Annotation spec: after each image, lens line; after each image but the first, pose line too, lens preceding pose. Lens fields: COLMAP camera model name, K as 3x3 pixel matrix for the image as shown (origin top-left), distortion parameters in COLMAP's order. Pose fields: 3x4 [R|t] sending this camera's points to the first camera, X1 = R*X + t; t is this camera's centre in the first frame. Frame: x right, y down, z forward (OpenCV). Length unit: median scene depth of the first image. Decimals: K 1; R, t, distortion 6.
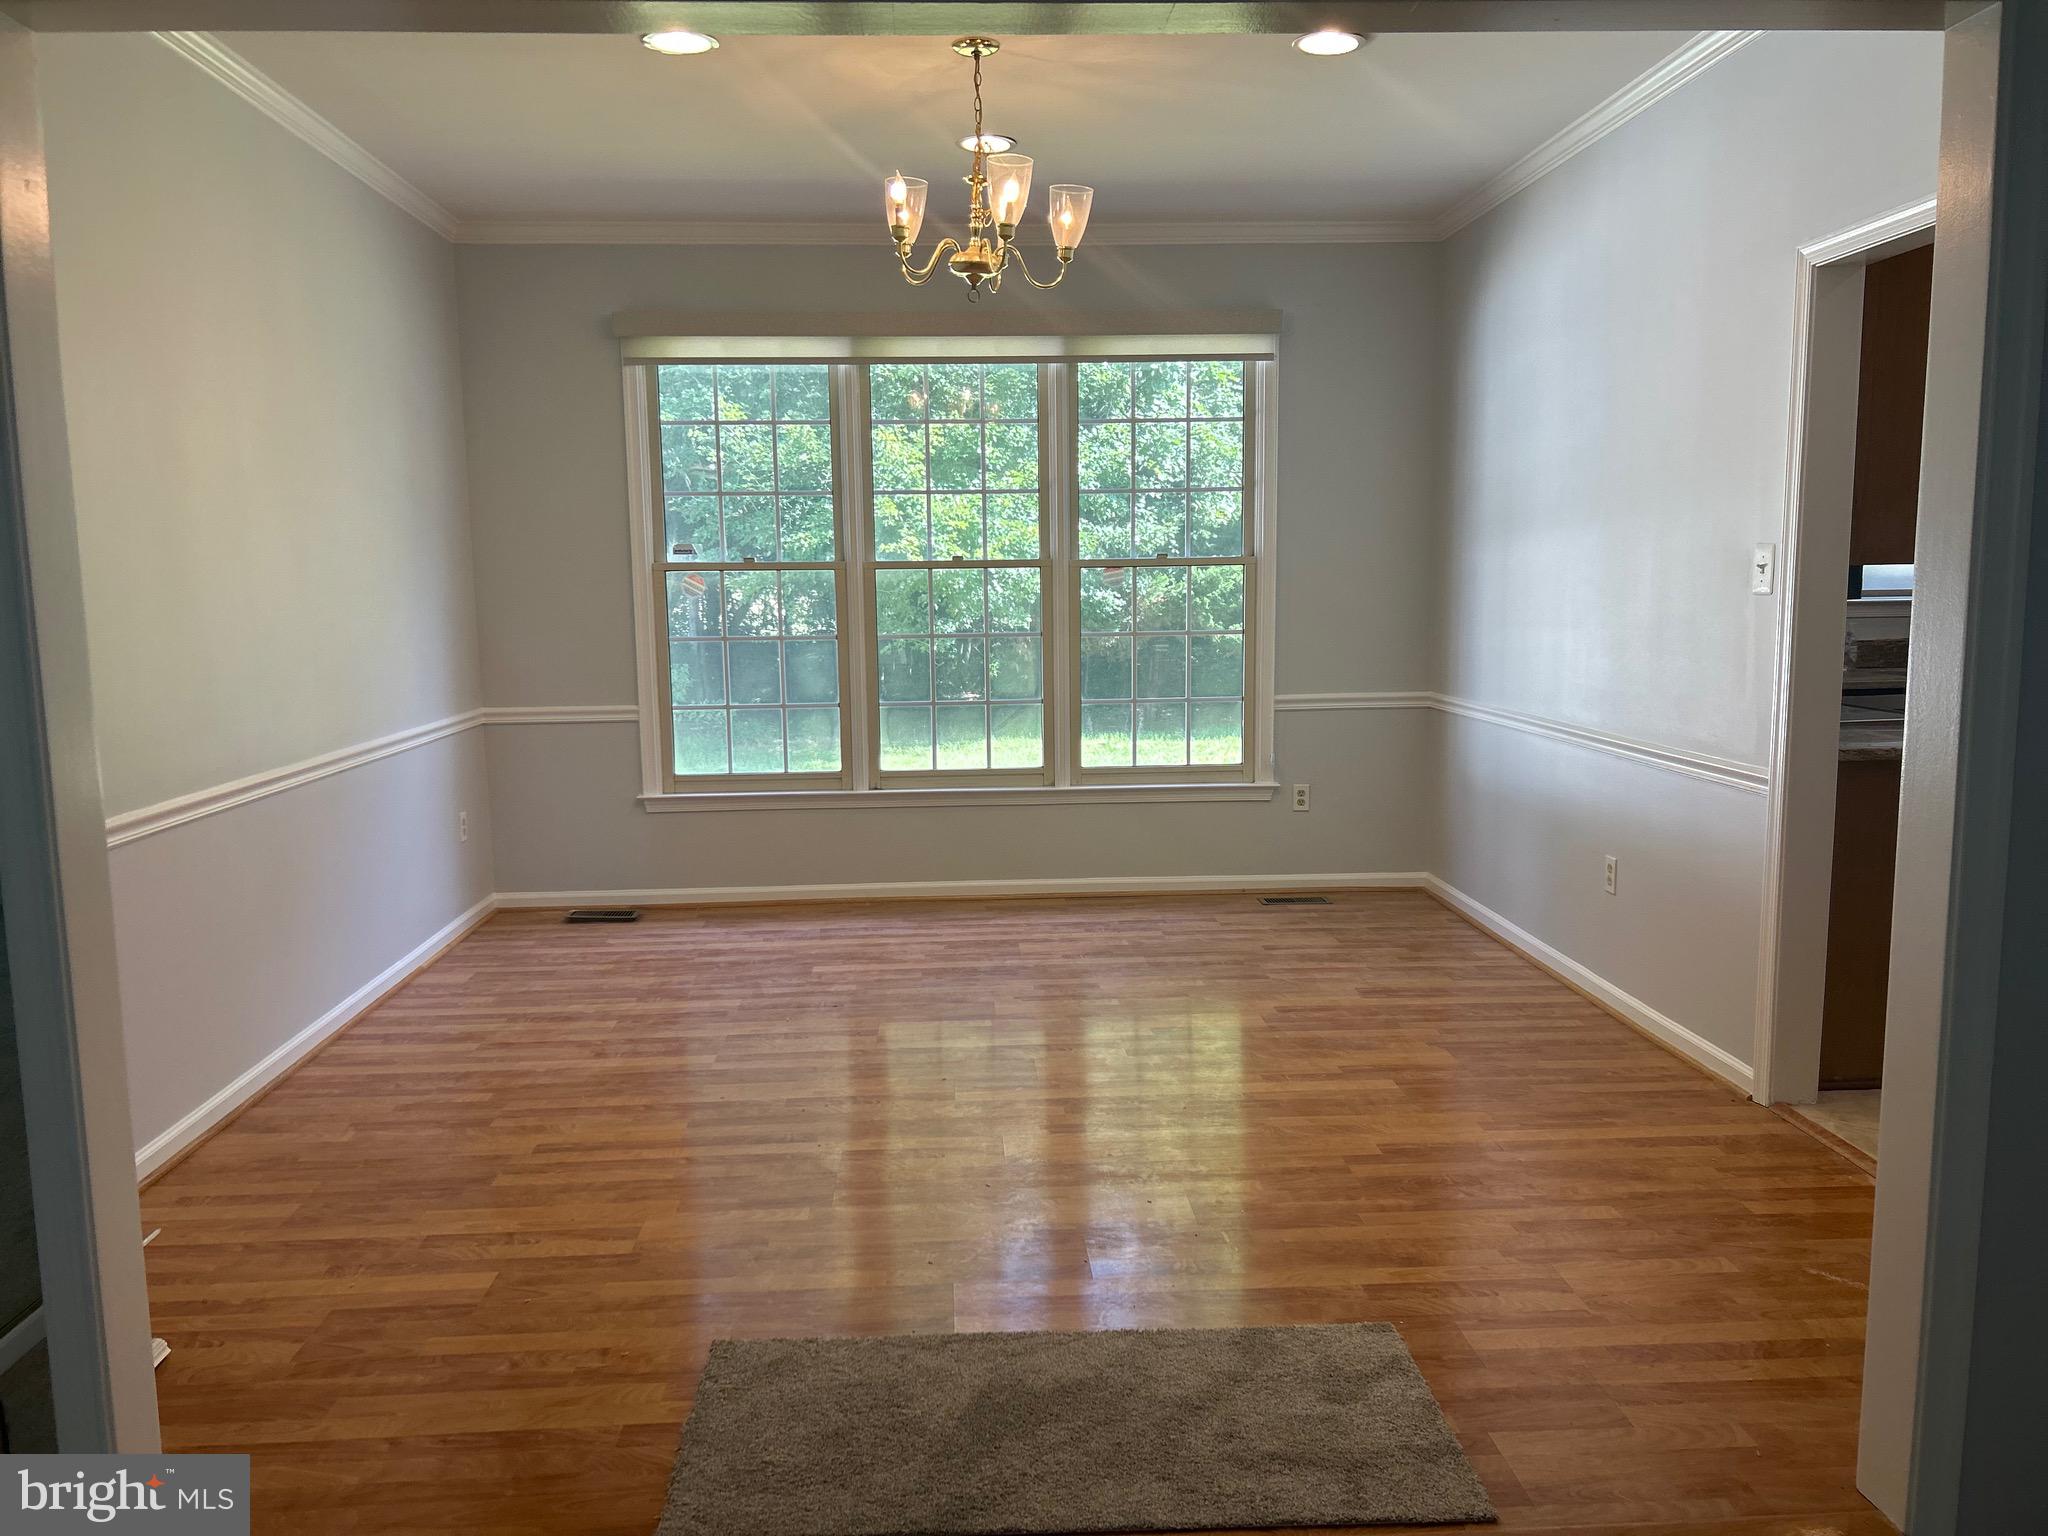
lens RADIAL K [[1553.7, 0, 1024.0], [0, 1553.7, 768.0], [0, 0, 1]] dist [0.075021, -0.080248]
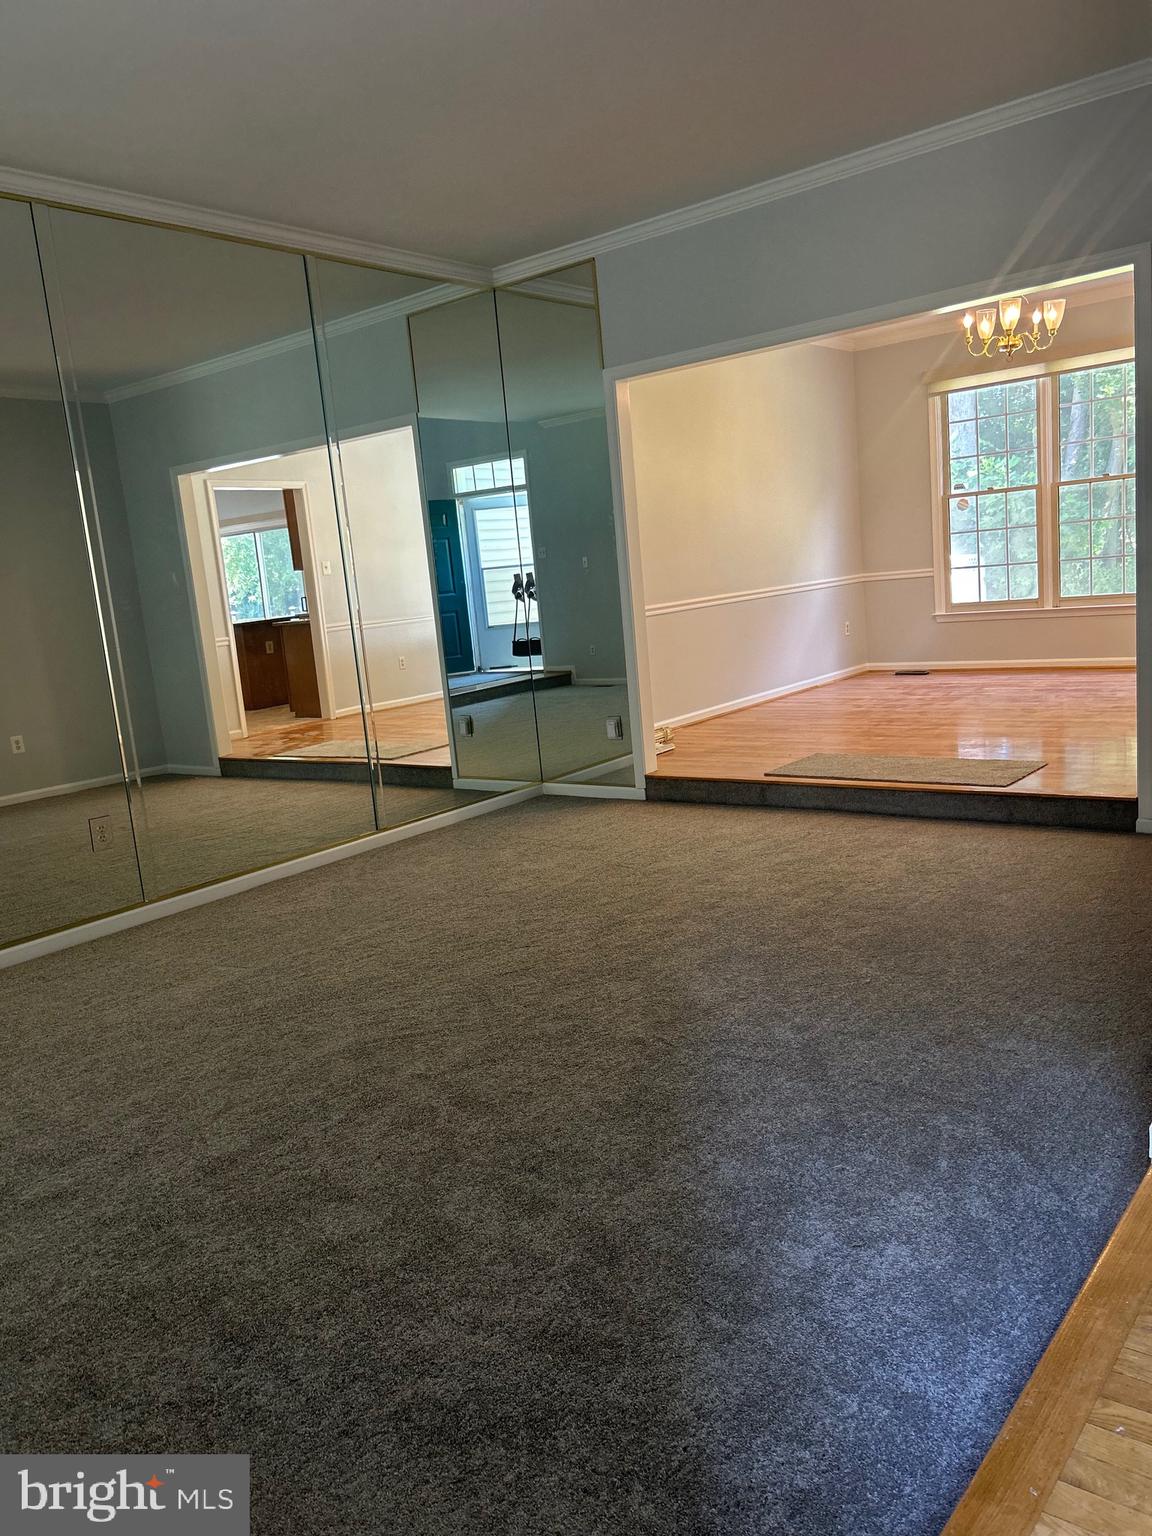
lens RADIAL K [[1165.3, 0, 569.1], [0, 1165.3, 771.3], [0, 0, 1]] dist [0.075021, -0.080248]
pose [[0.779748, 0.049652, -0.624122, 0.352727], [-0.005611, 0.997365, 0.072335, 0.116964], [0.626069, -0.052901, 0.777971, -0.497901]]
